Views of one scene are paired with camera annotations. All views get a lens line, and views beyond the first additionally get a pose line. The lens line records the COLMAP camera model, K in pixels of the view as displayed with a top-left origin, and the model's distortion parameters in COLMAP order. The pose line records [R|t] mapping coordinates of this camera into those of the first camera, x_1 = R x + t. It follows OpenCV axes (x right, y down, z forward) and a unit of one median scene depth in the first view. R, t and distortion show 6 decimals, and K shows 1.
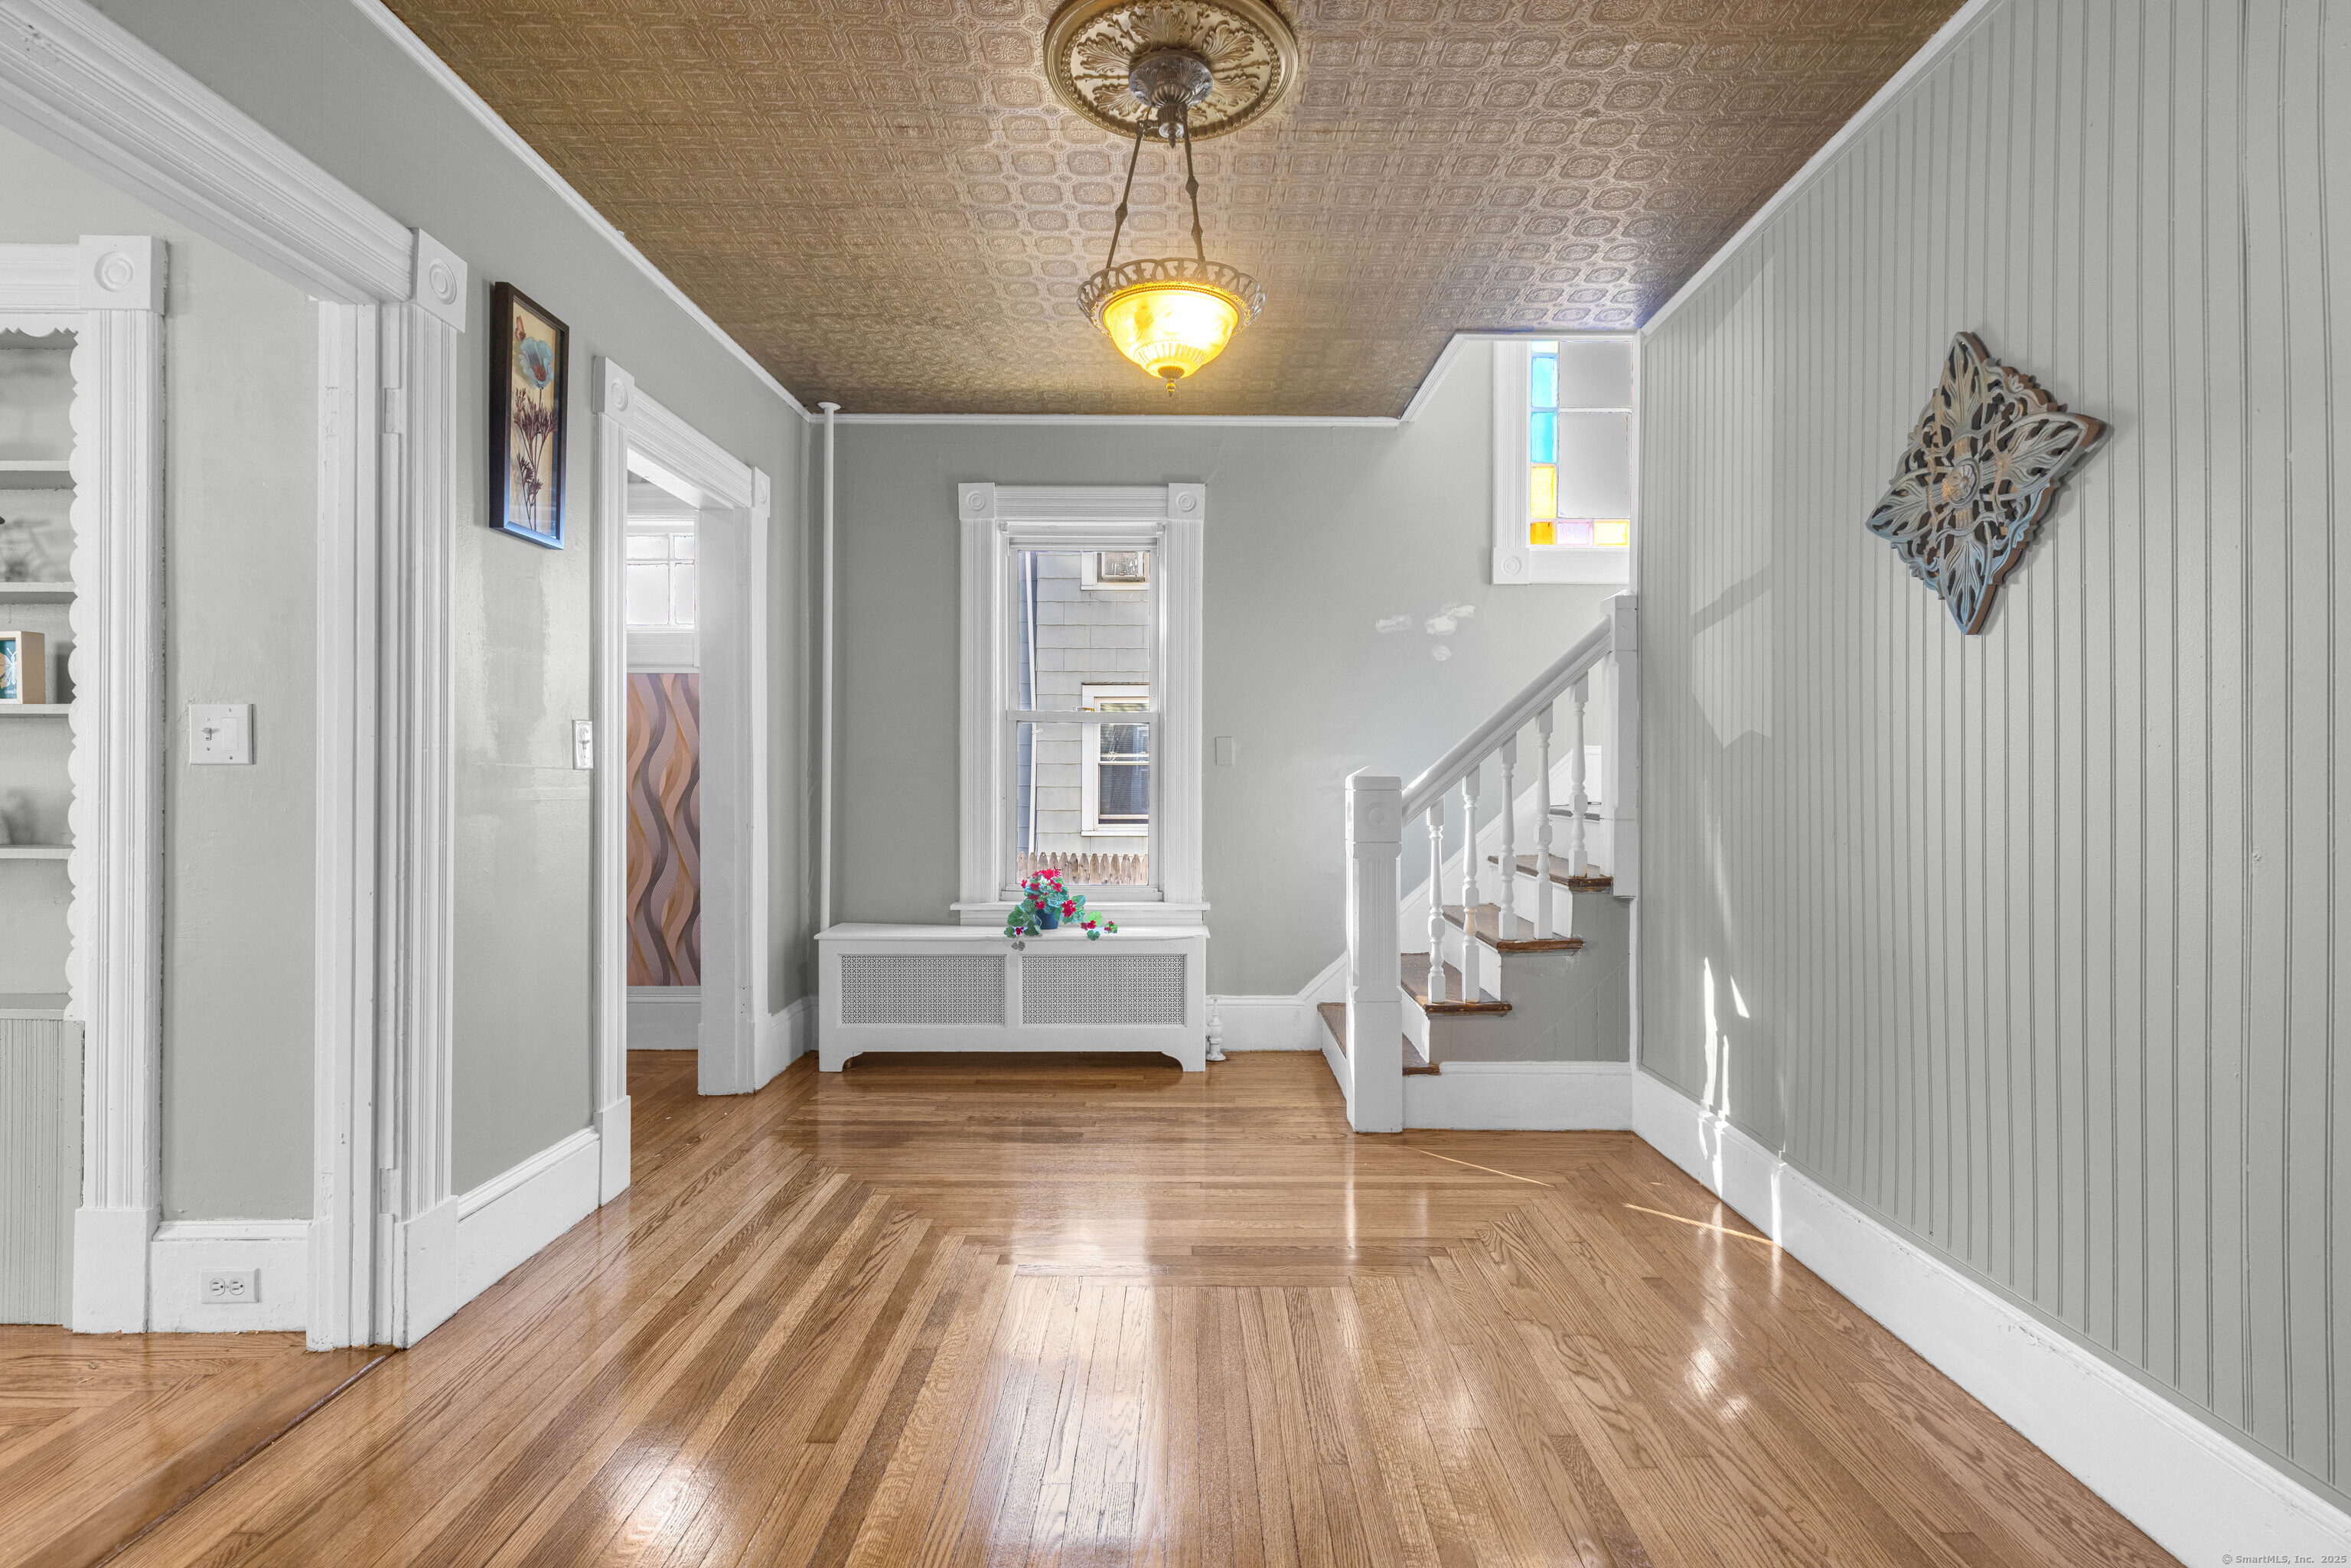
lens RADIAL K [[1063.3, 0, 1156.6], [0, 1063.3, 776.5], [0, 0, 1]] dist [0.008643, -0.002082]
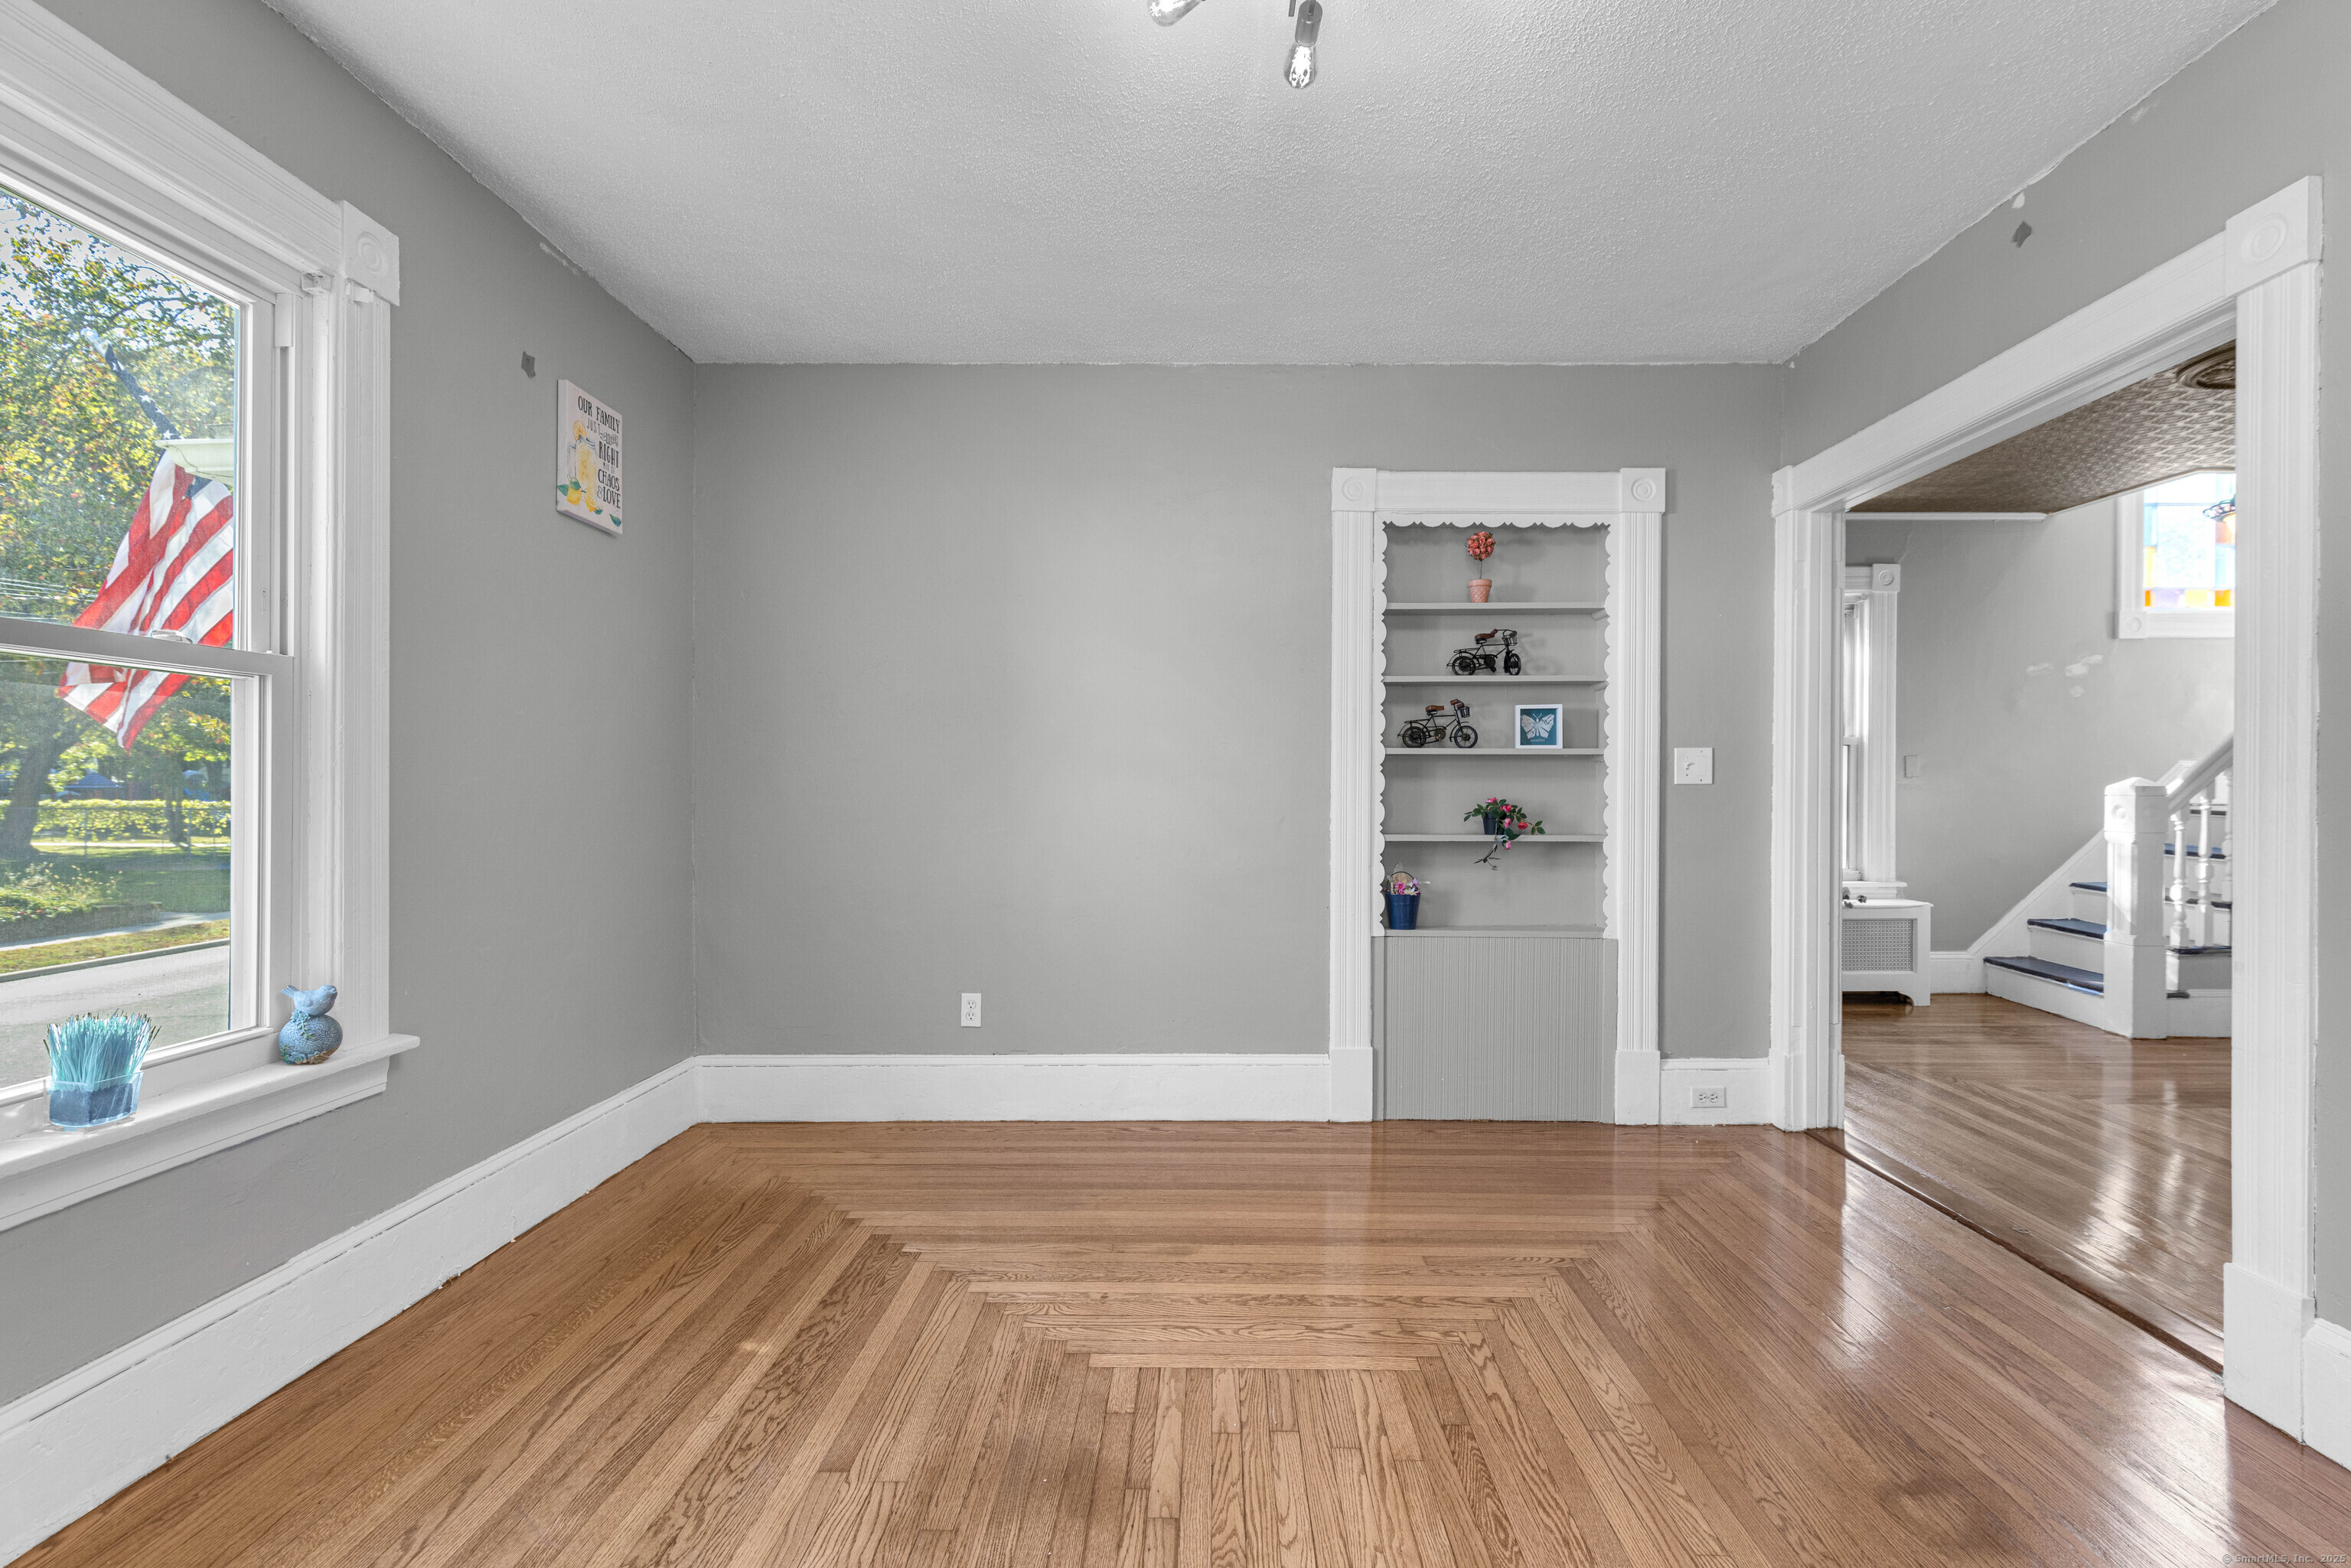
lens RADIAL K [[1063.3, 0, 1197.4], [0, 1063.3, 786.1], [0, 0, 1]] dist [0.008643, -0.002082]
pose [[0.999979, -0.005479, -0.003381, -1.011825], [0.005493, 0.999976, 0.004179, -0.012030], [0.003358, -0.004198, 0.999986, -0.403736]]
